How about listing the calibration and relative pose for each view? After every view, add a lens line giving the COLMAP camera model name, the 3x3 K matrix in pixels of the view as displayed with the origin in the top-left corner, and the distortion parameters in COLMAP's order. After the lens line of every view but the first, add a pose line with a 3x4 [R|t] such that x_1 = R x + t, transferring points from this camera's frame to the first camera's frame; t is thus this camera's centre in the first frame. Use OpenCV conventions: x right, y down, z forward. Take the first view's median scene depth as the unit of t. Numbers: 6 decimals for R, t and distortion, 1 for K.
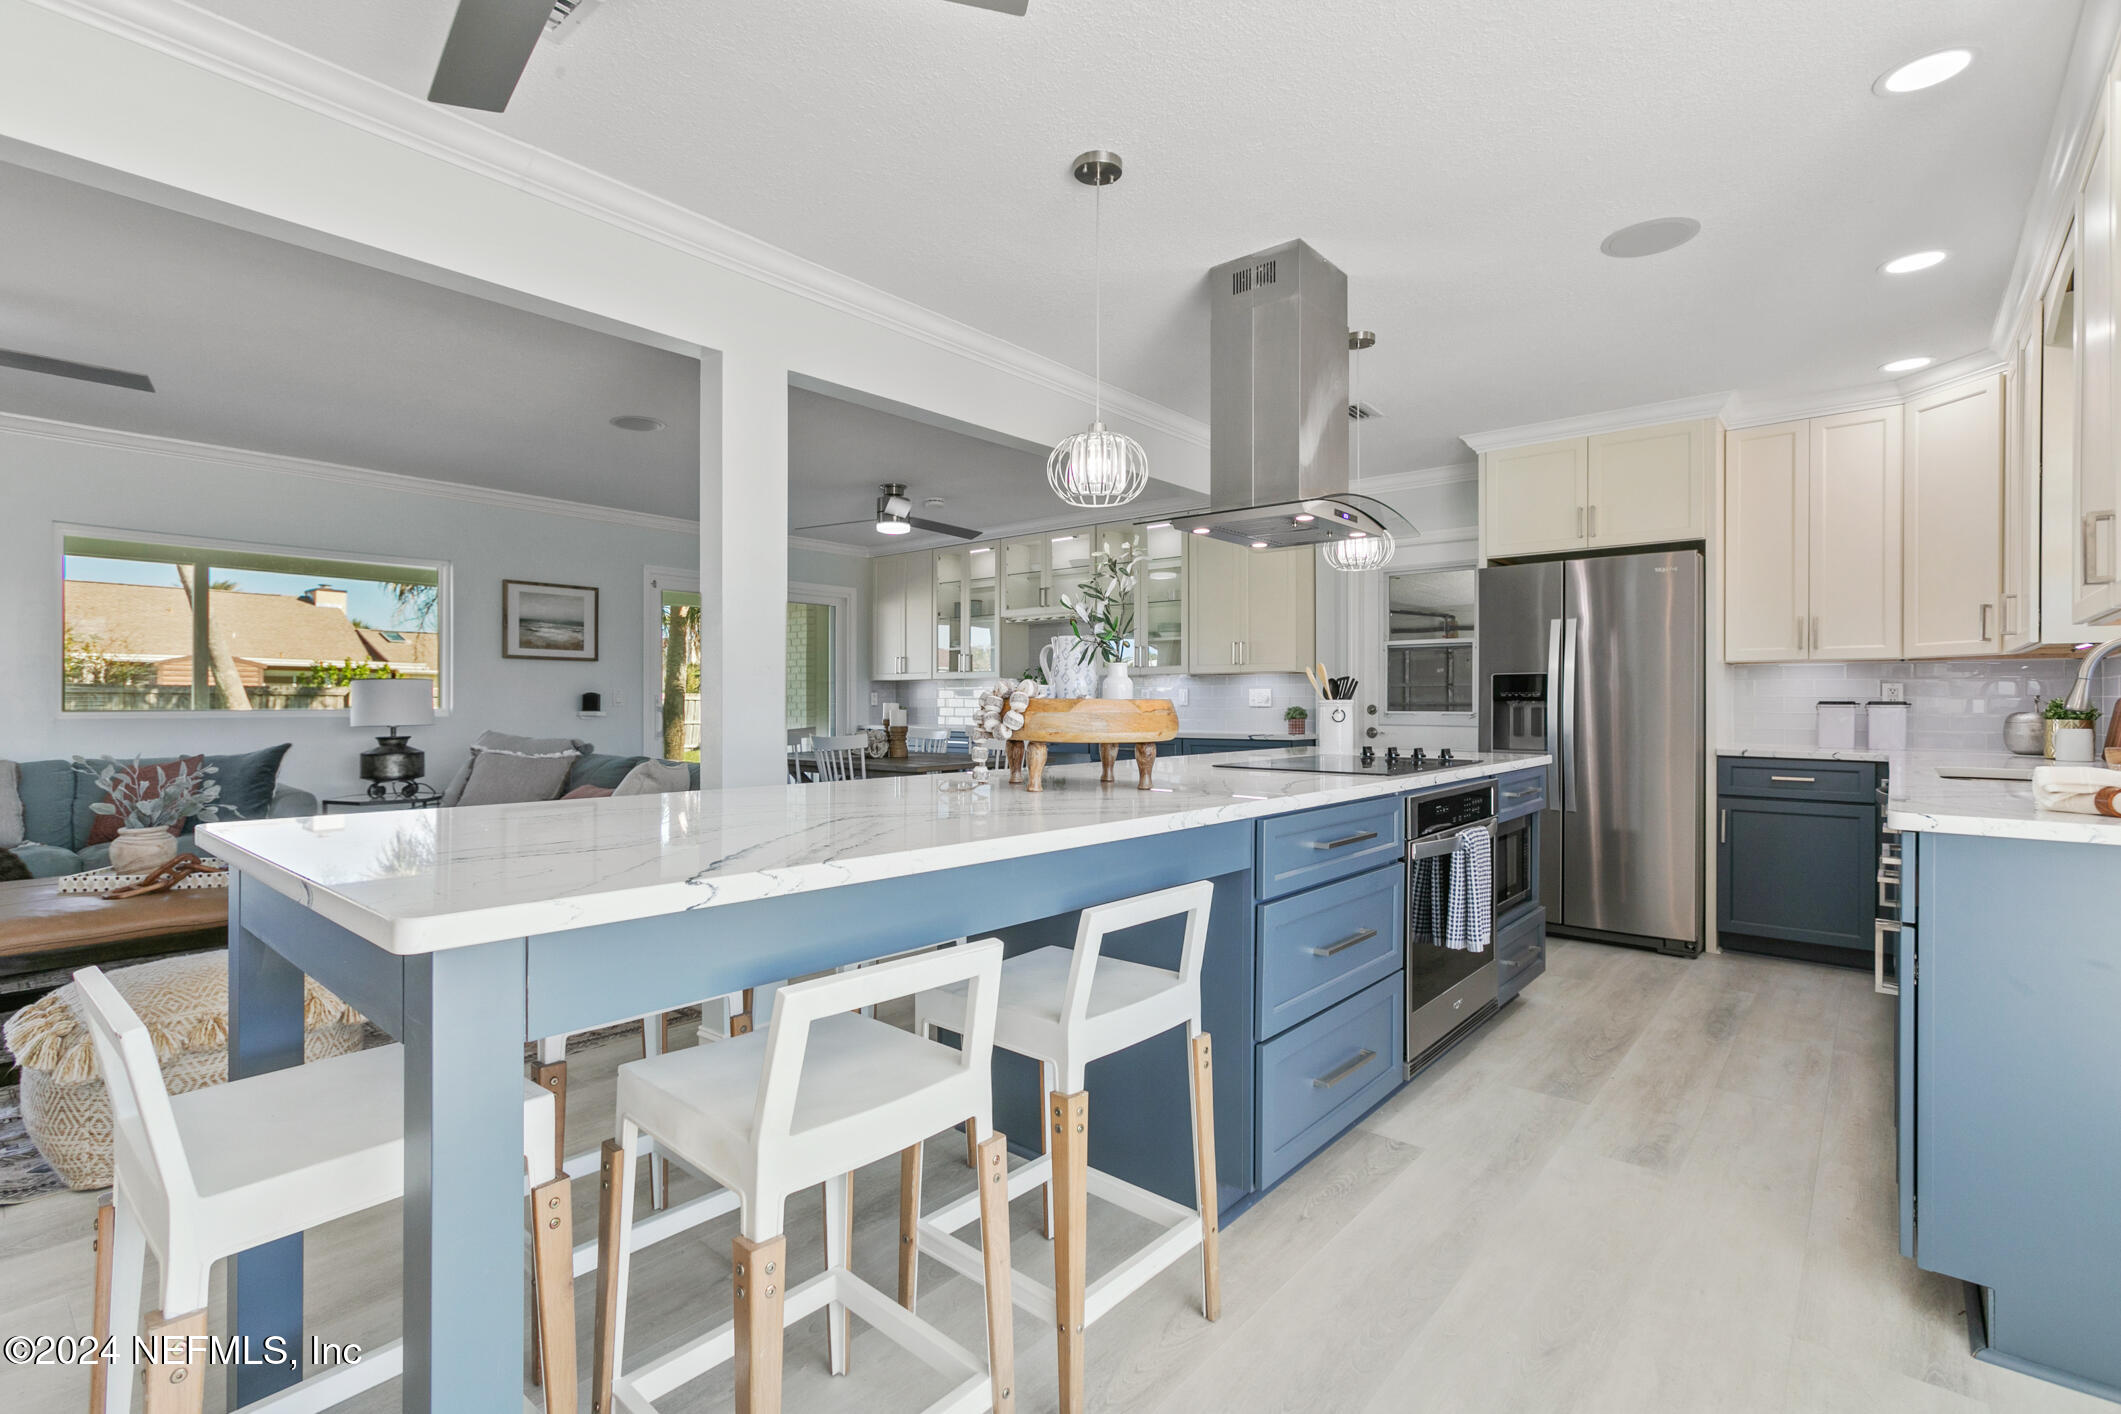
lens RADIAL K [[977.0, 0, 1030.5], [0, 977.0, 704.4], [0, 0, 1]] dist [-0.024536, 0.000414]
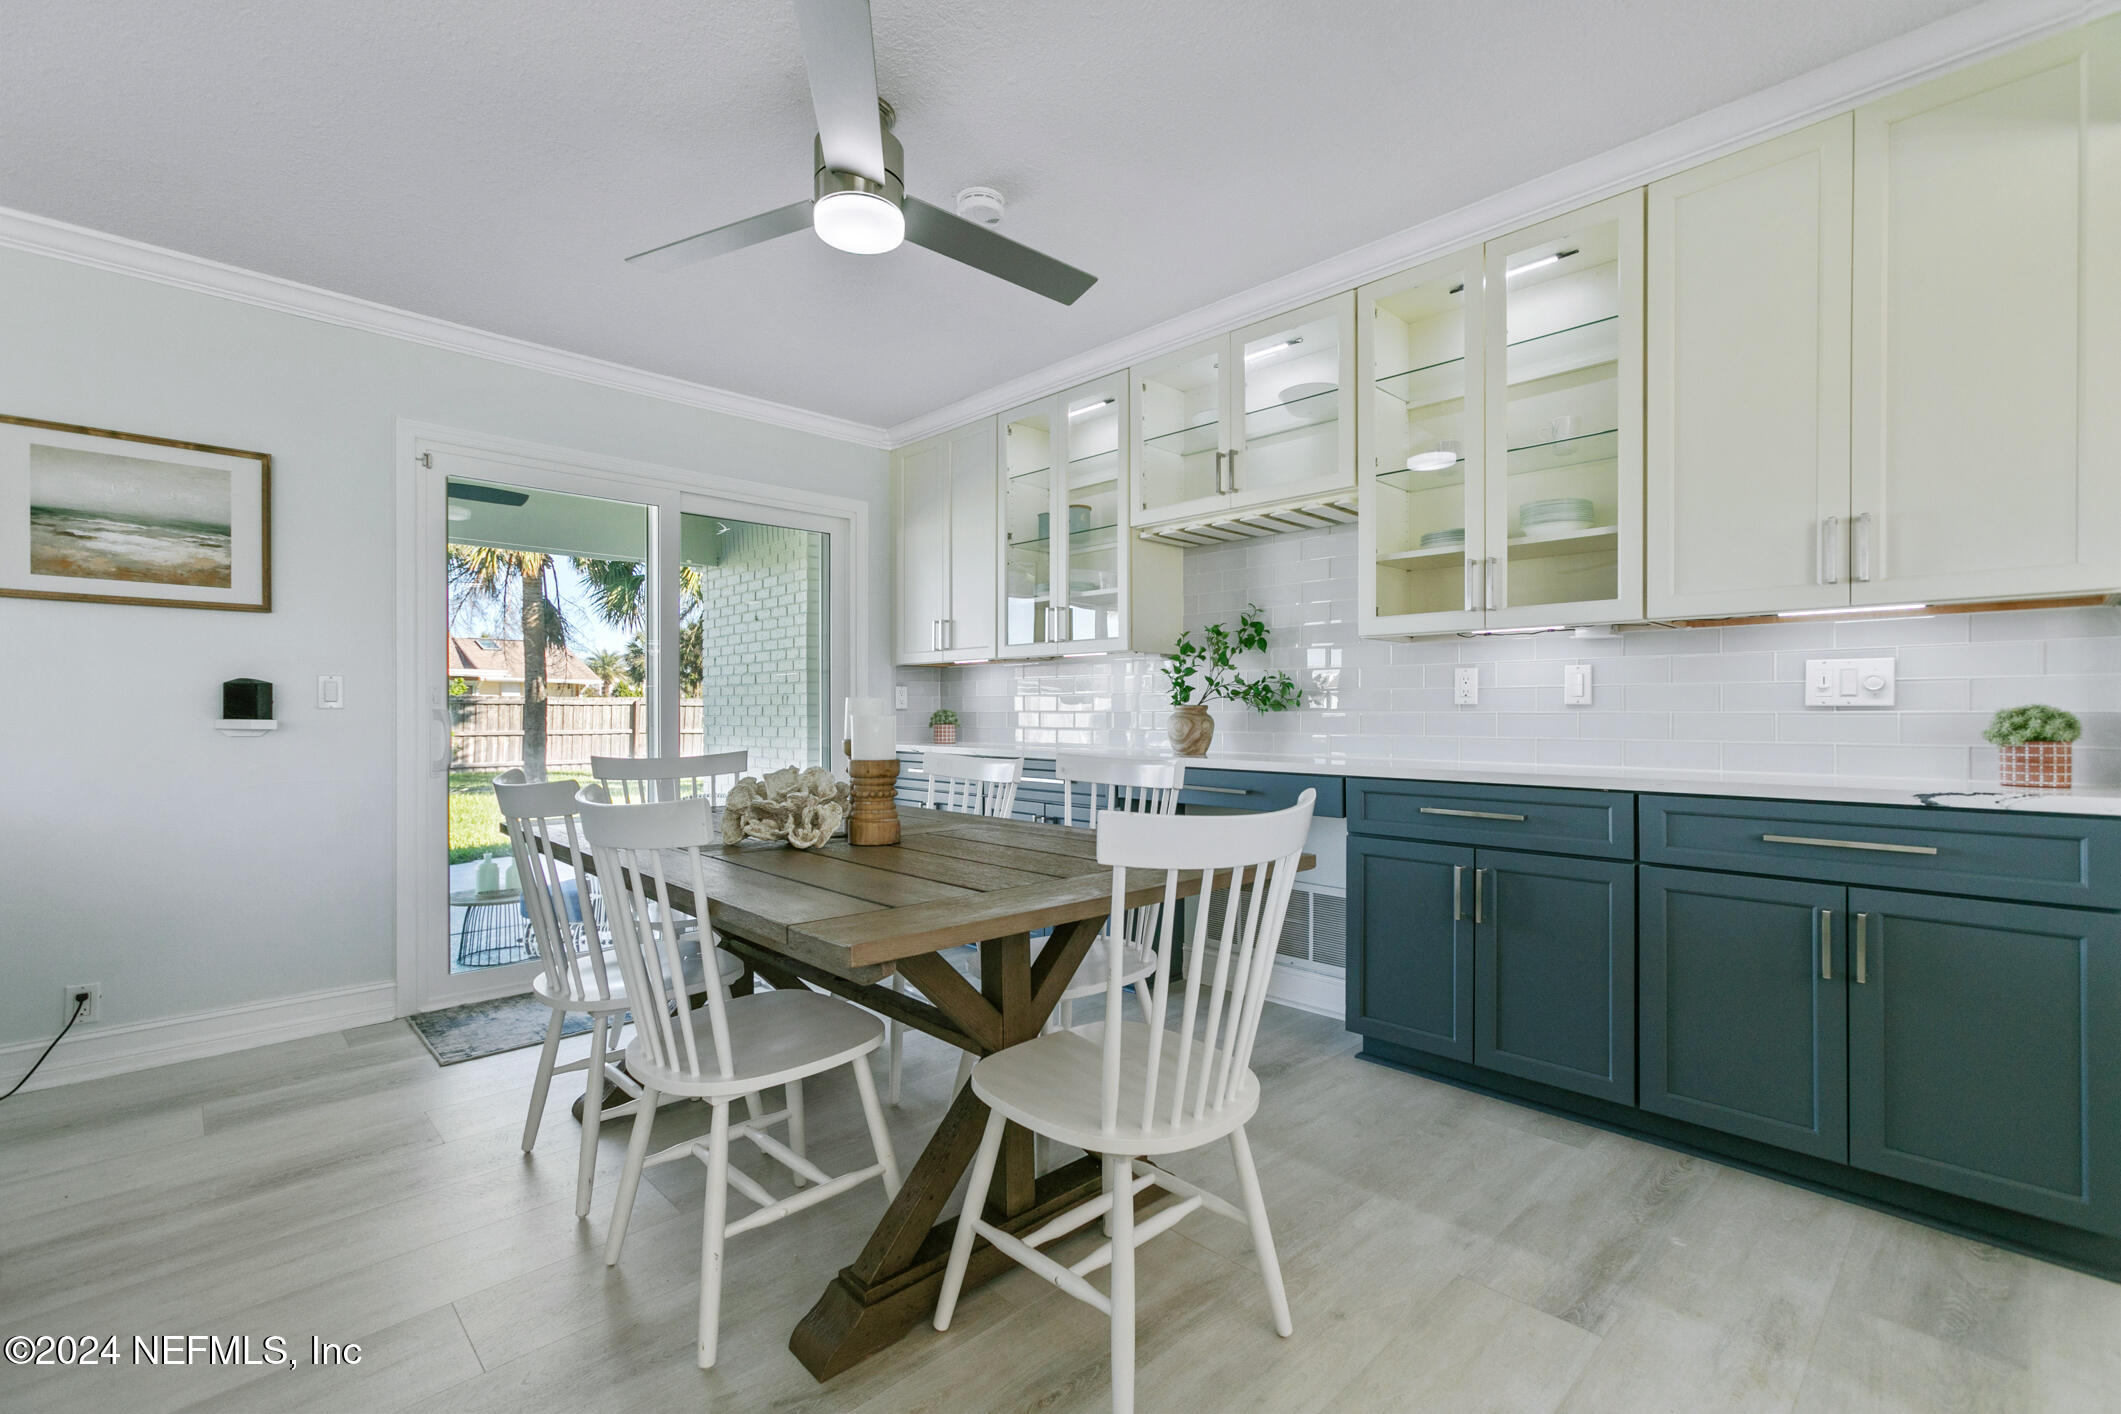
lens RADIAL K [[944.0, 0, 1059.3], [0, 944.0, 724.2], [0, 0, 1]] dist [0.000860, 0.000743]
pose [[0.997206, 0.000727, -0.074695, -0.031877], [0.000175, 0.999927, 0.012070, 0.003832], [0.074699, -0.012049, 0.997133, 0.547148]]
